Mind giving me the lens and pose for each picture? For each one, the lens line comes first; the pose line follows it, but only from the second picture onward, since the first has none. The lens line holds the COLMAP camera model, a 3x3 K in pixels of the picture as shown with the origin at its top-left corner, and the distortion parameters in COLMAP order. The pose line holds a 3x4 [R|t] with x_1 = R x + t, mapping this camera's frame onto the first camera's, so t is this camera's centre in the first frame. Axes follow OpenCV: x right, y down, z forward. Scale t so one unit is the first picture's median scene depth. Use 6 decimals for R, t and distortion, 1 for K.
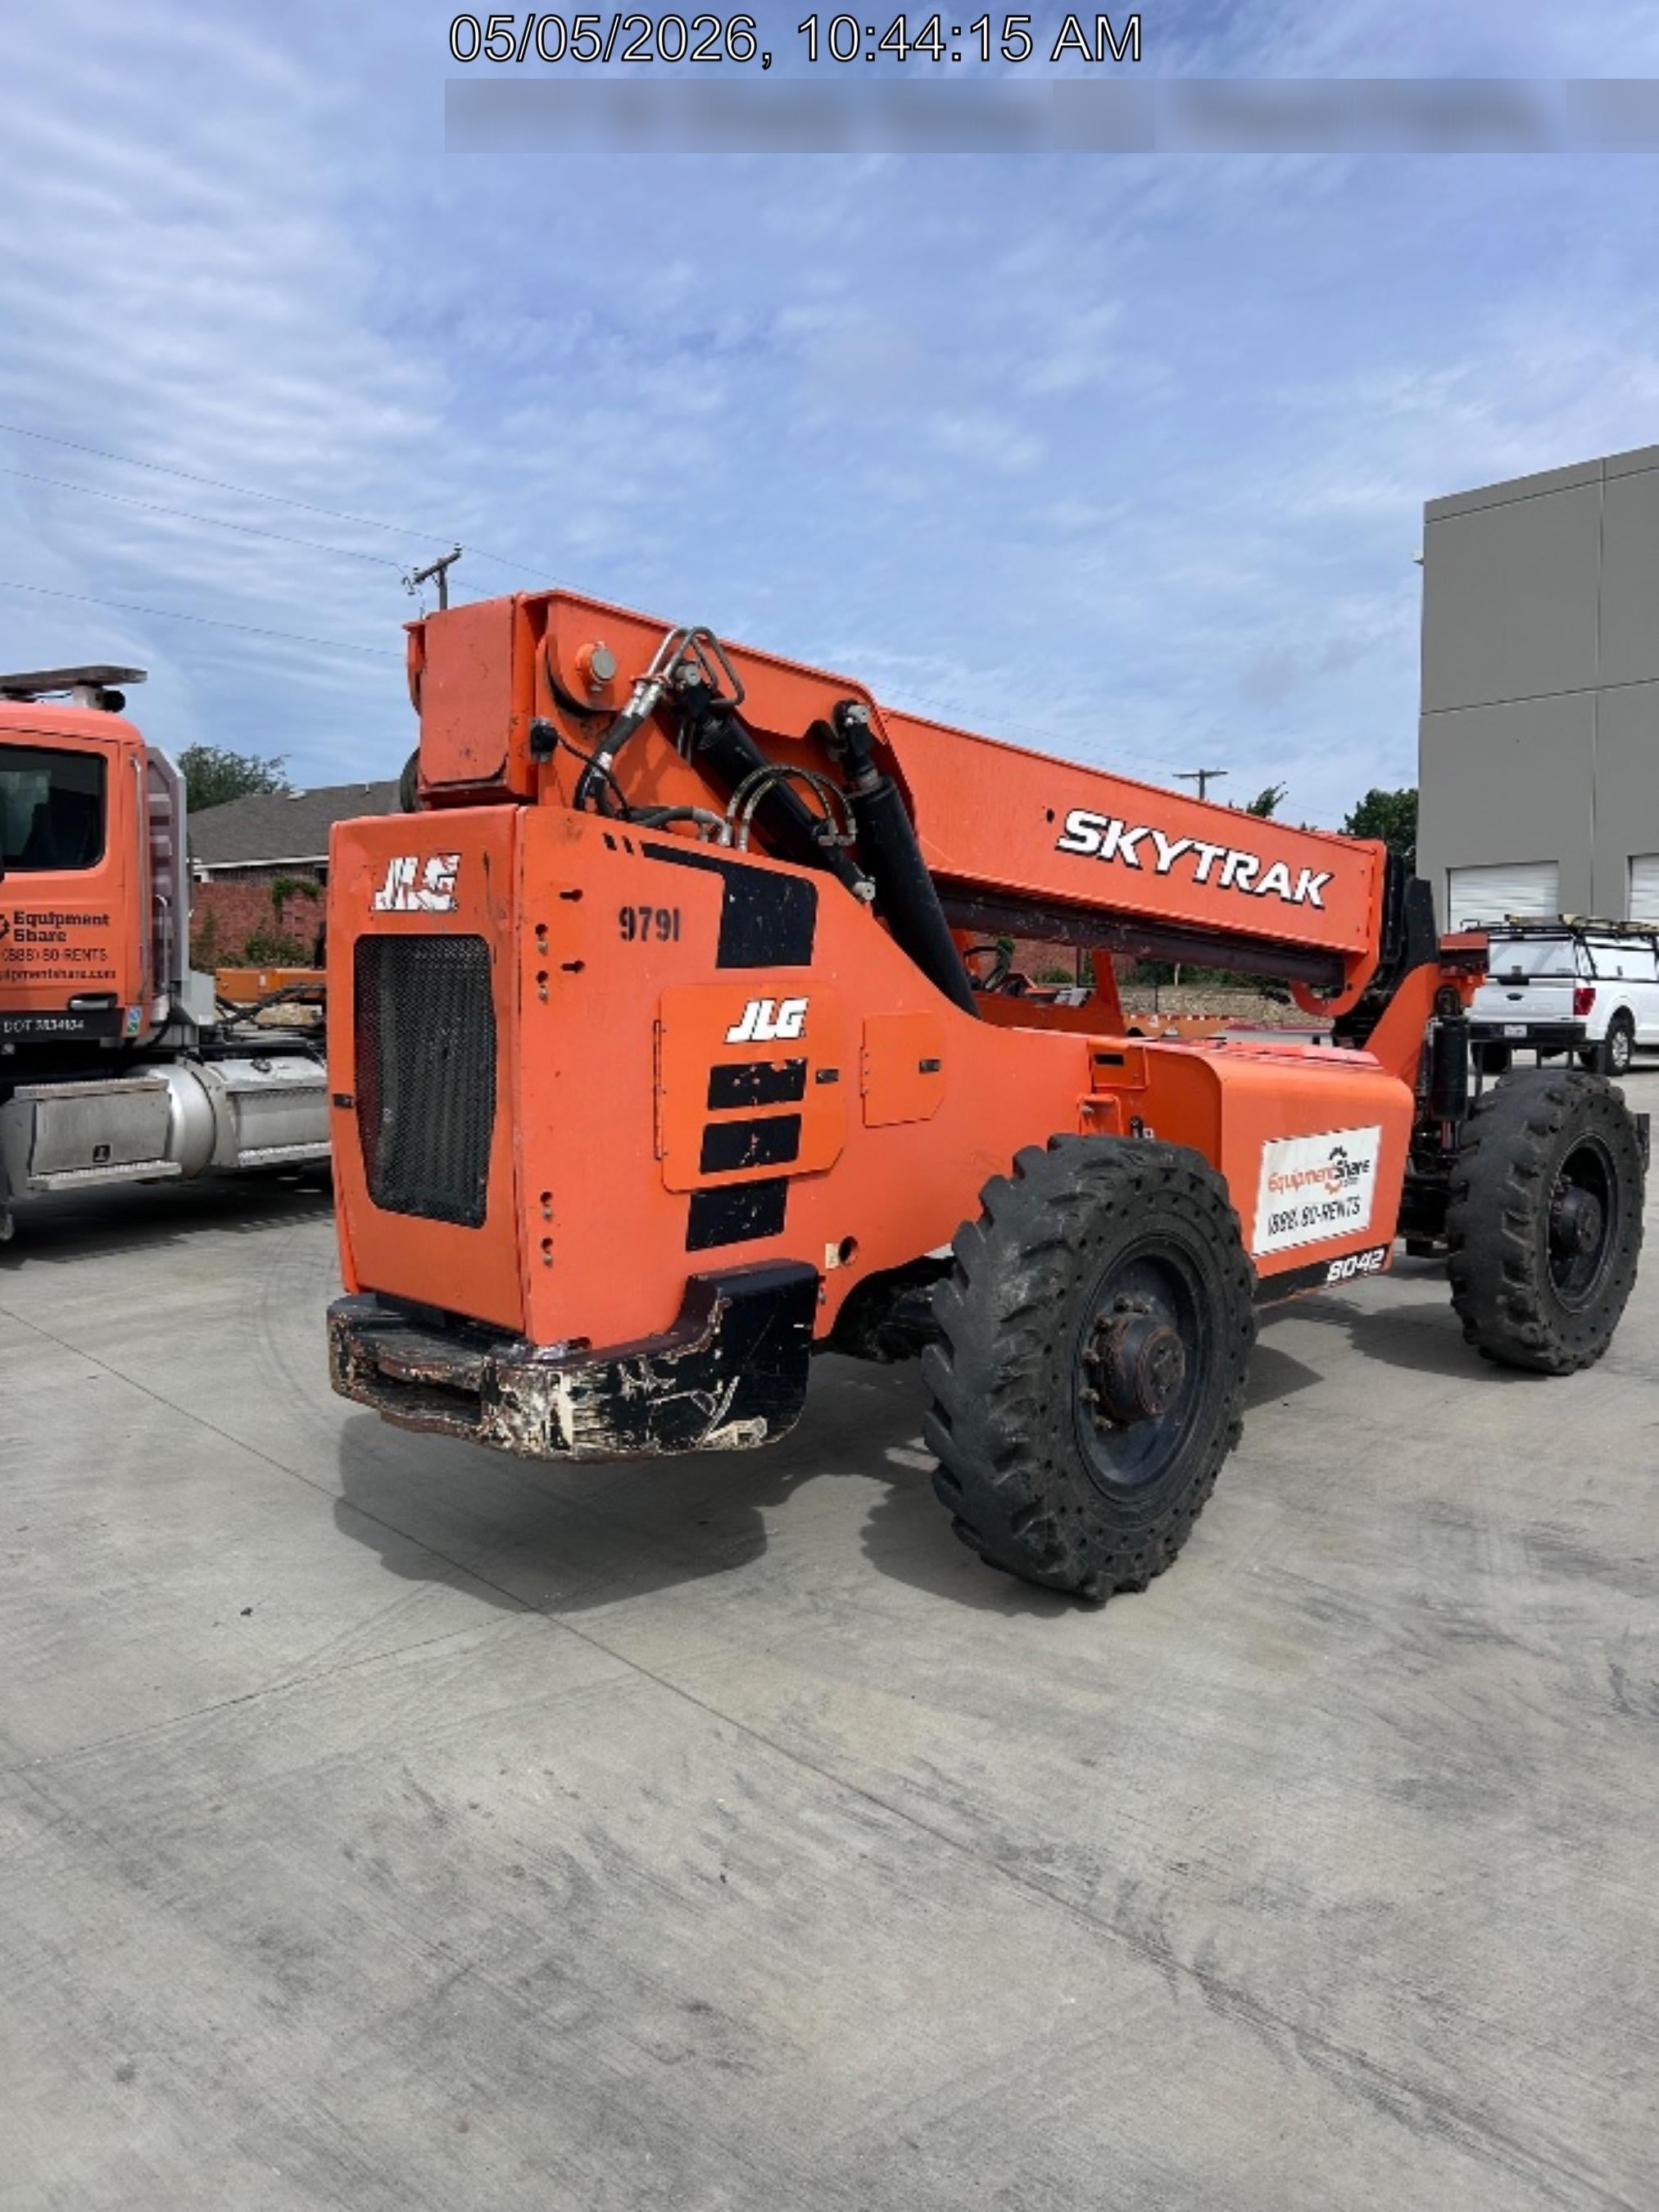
lens RADIAL K [[1704.2, 0, 824.7], [0, 1704.2, 1059.7], [0, 0, 1]] dist [-0.000157, -0.000105]
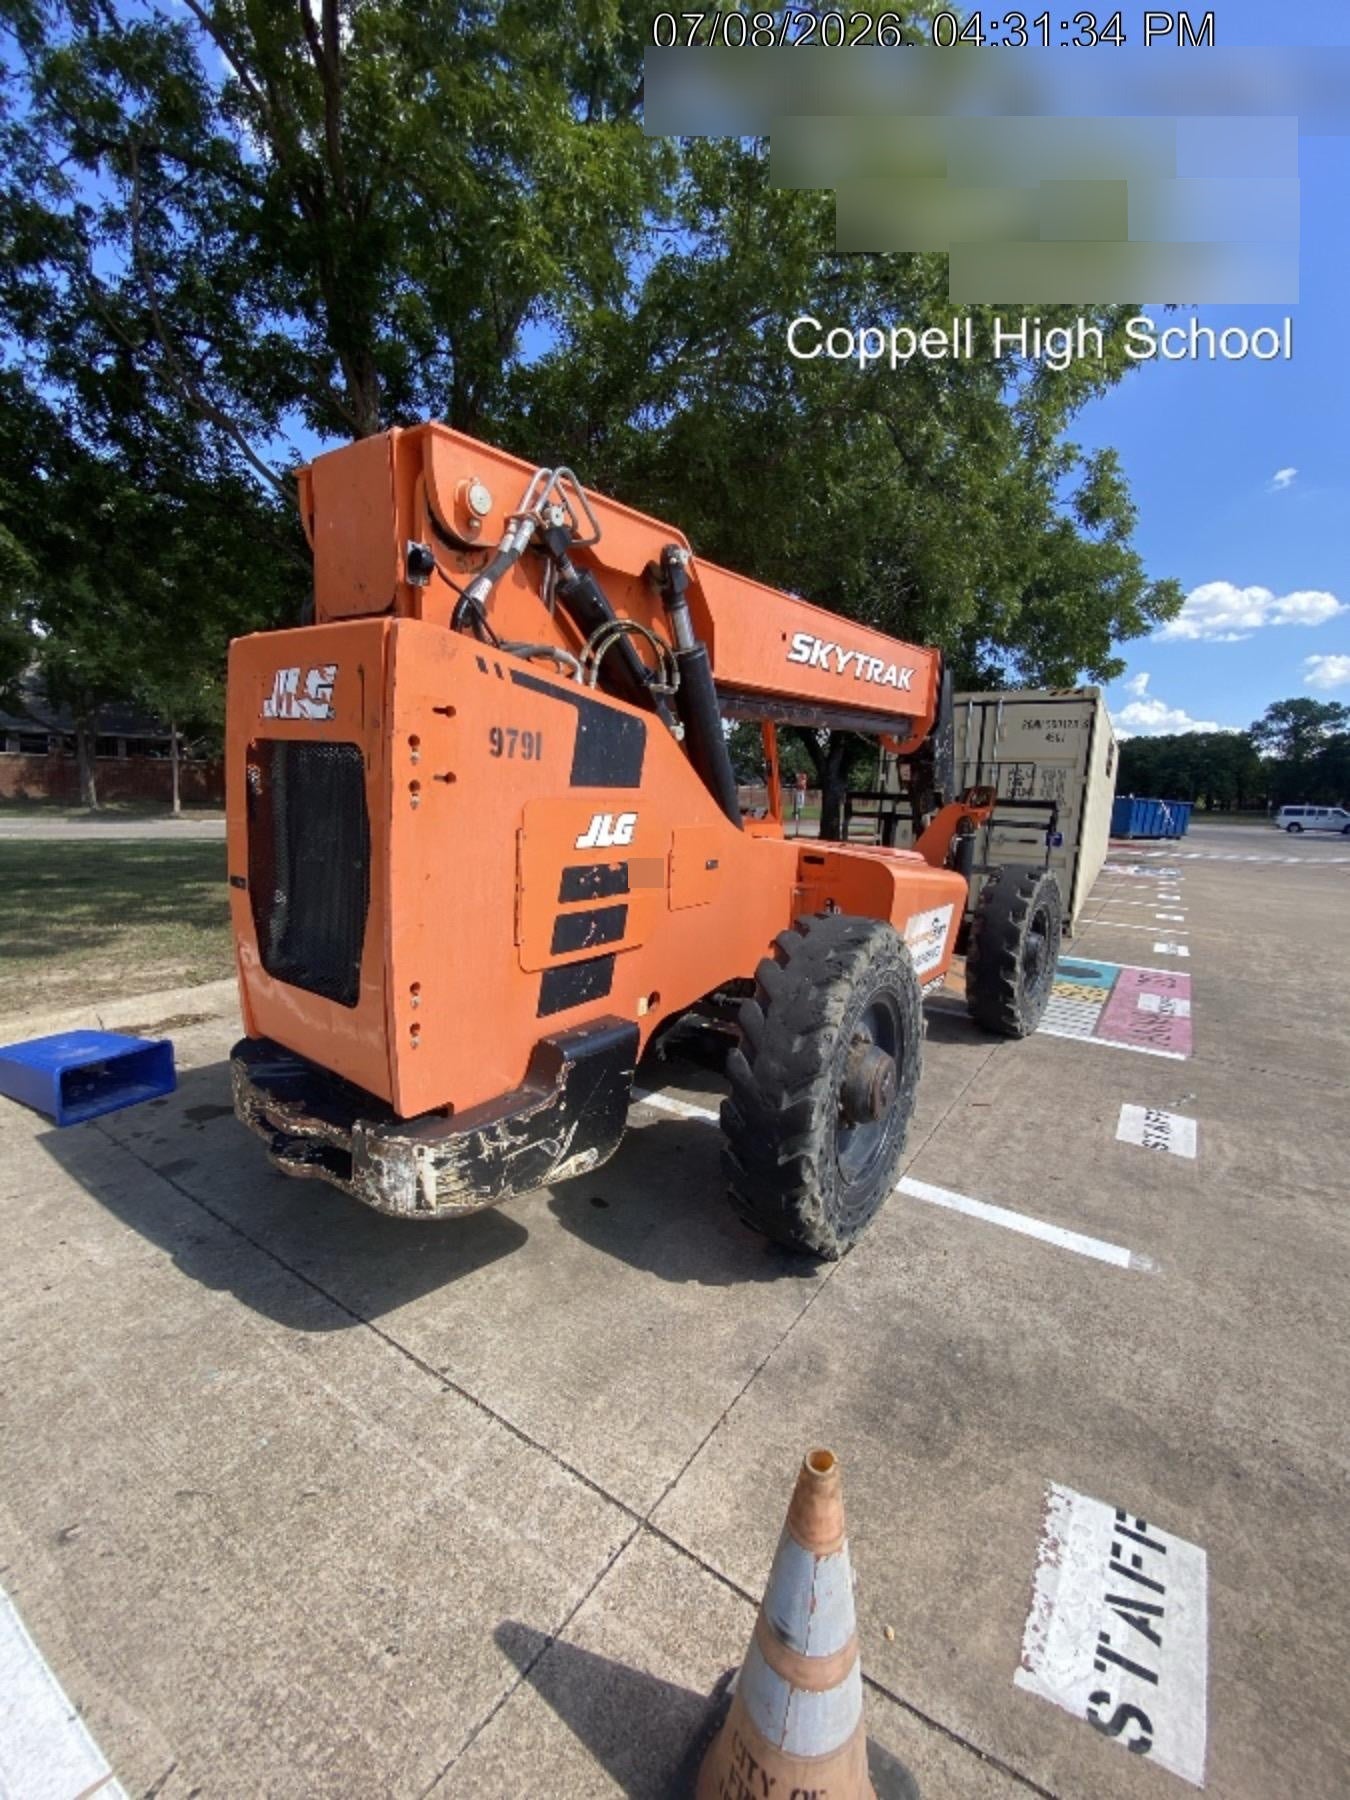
lens RADIAL K [[738.1, 0, 676.0], [0, 738.1, 891.7], [0, 0, 1]] dist [0.018370, -0.023658]
pose [[0.988240, 0.033443, 0.149206, -0.063211], [-0.046062, 0.995573, 0.081936, -0.025203], [-0.145805, -0.087845, 0.985406, 0.459225]]
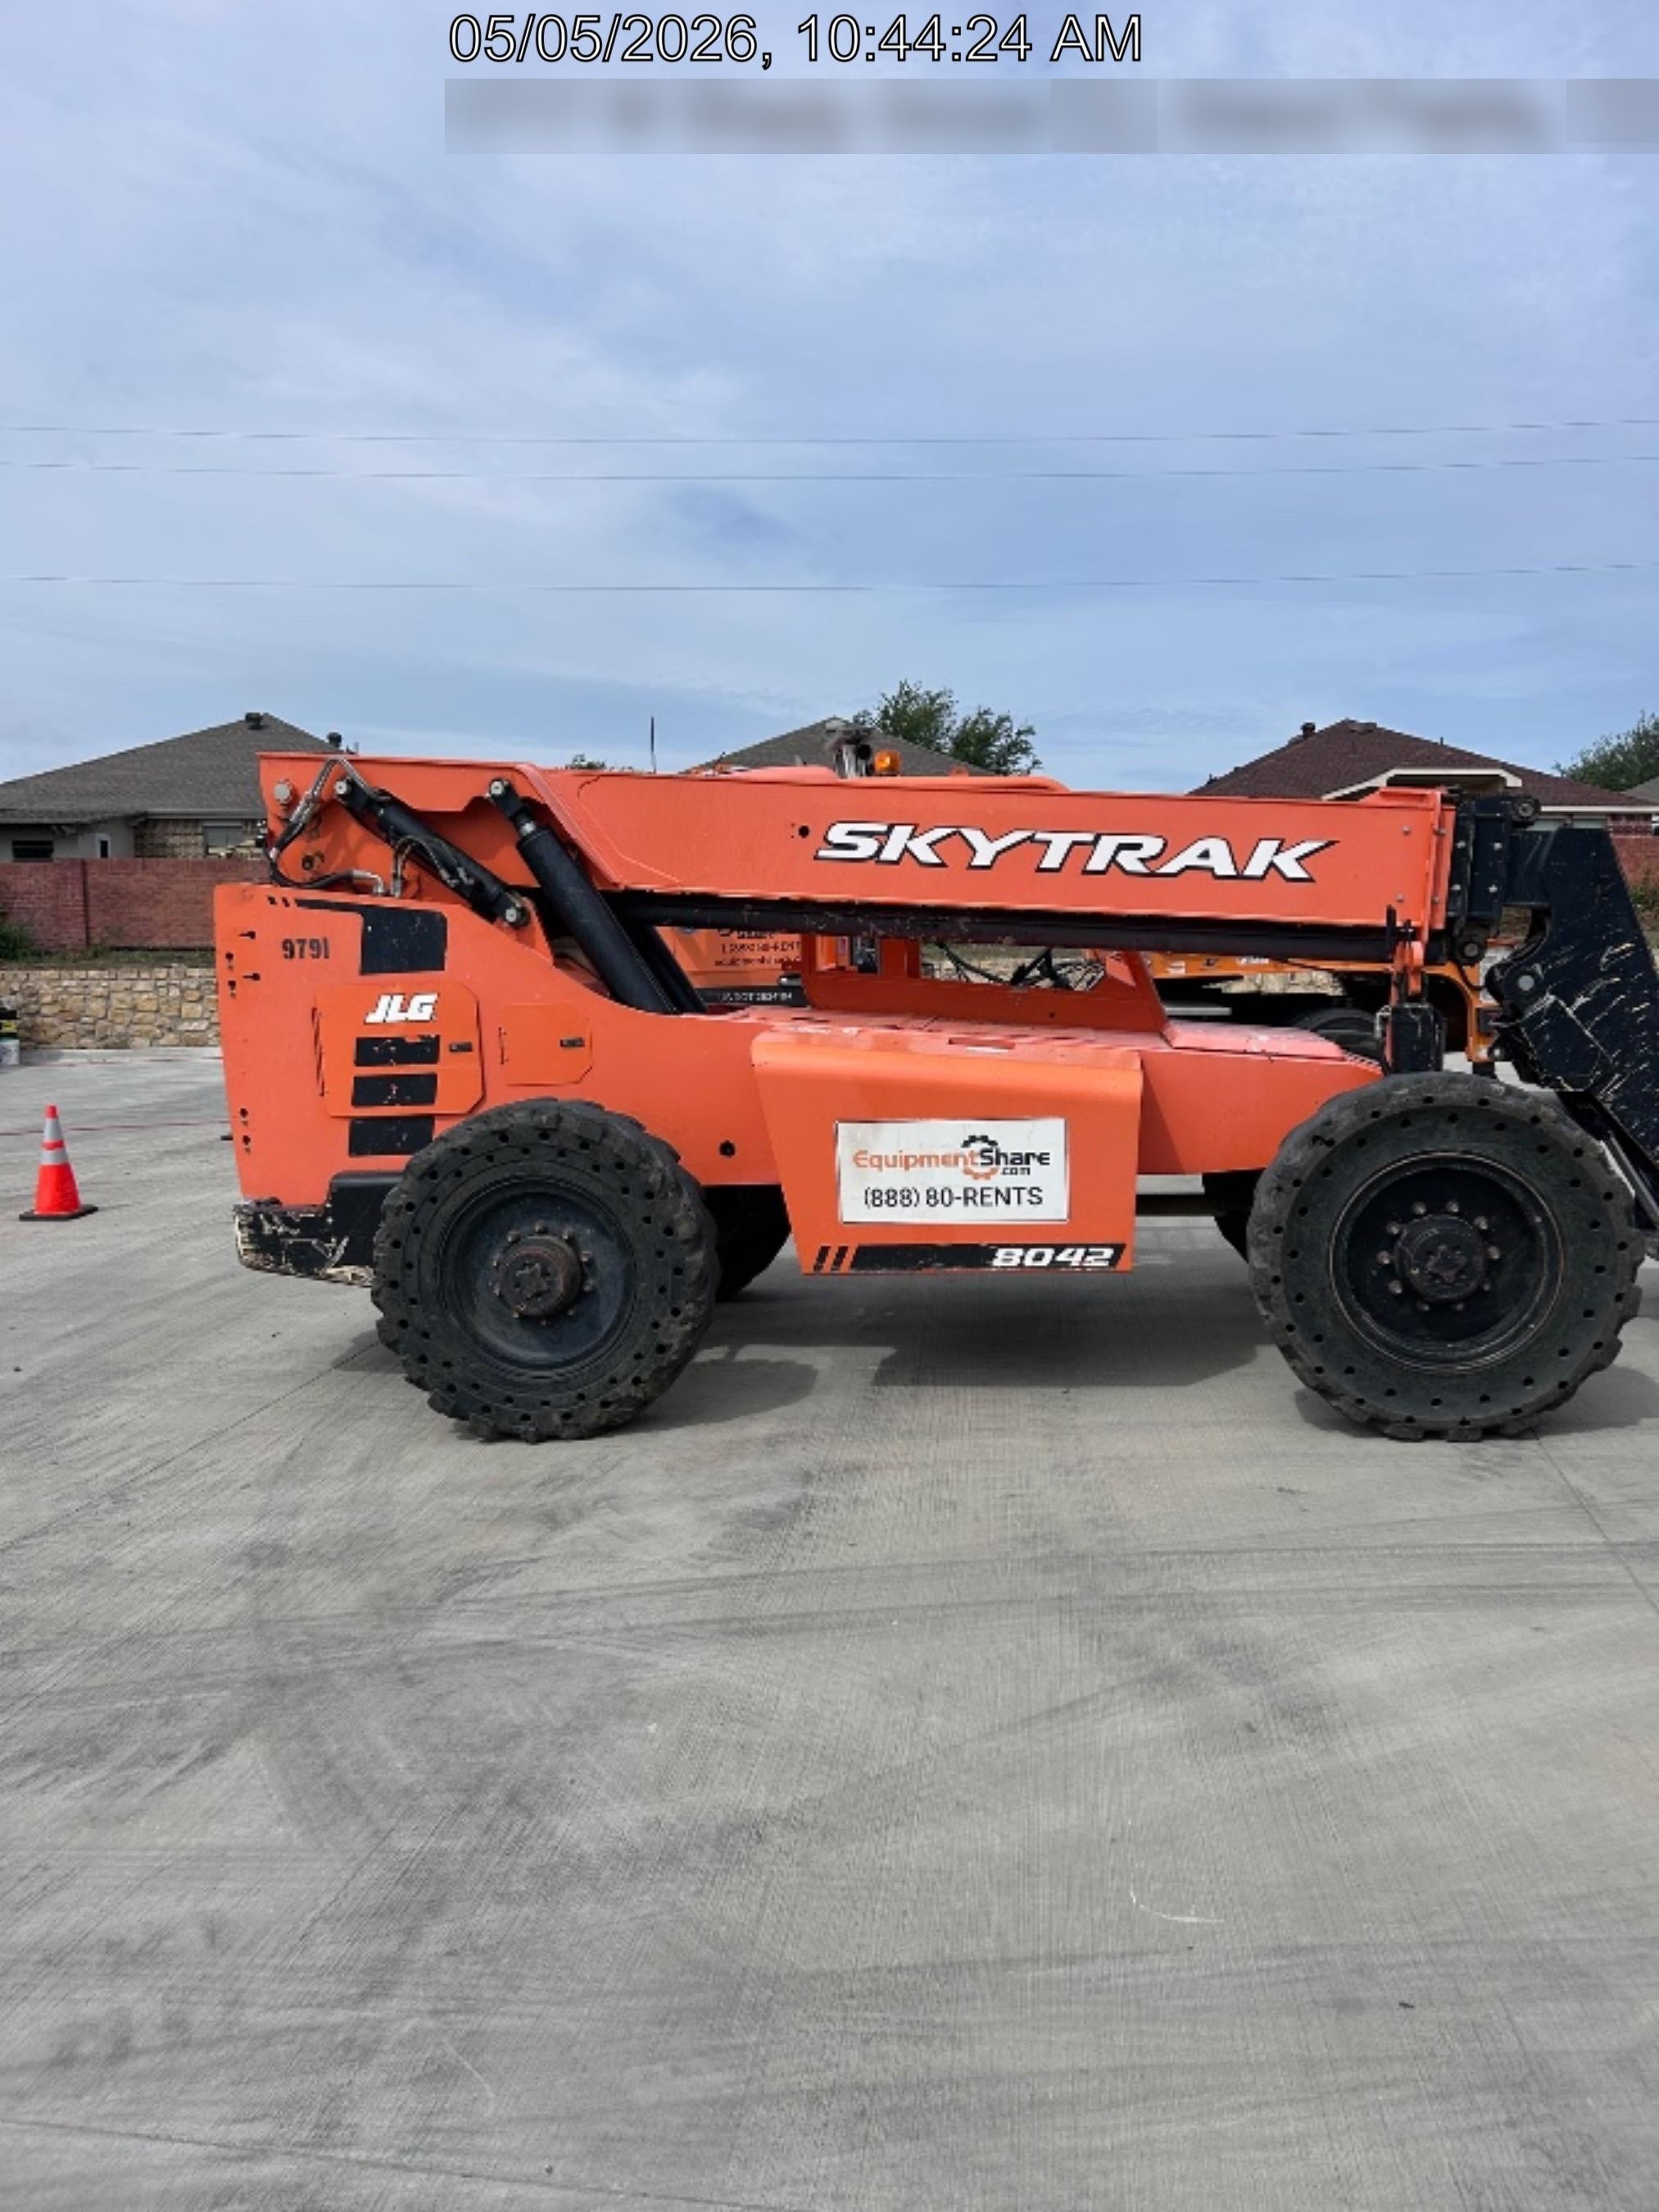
lens RADIAL K [[1699.7, 0, 828.2], [0, 1699.7, 1096.6], [0, 0, 1]] dist [0.047898, -0.003442]
pose [[0.578679, 0.055319, -0.813677, 1.415840], [-0.015164, 0.998254, 0.057083, -0.037696], [0.815415, -0.020694, 0.578507, 0.438339]]
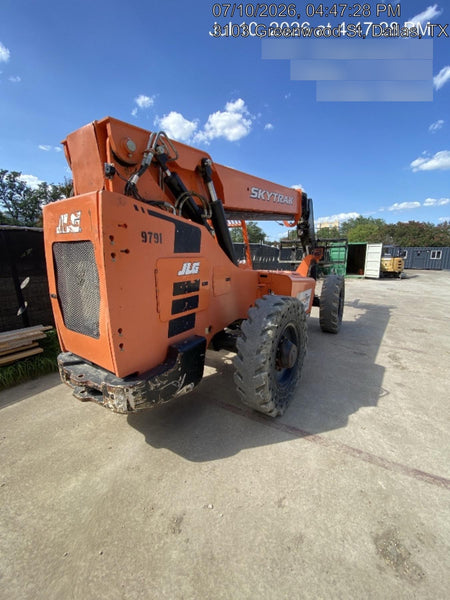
lens RADIAL K [[242.2, 0, 224.7], [0, 242.2, 300.2], [0, 0, 1]] dist [-0.010386, -0.000289]
pose [[0.983810, -0.036395, 0.175481, -0.051251], [0.015543, 0.992800, 0.118769, -0.016682], [-0.178540, -0.114118, 0.977292, 0.507651]]
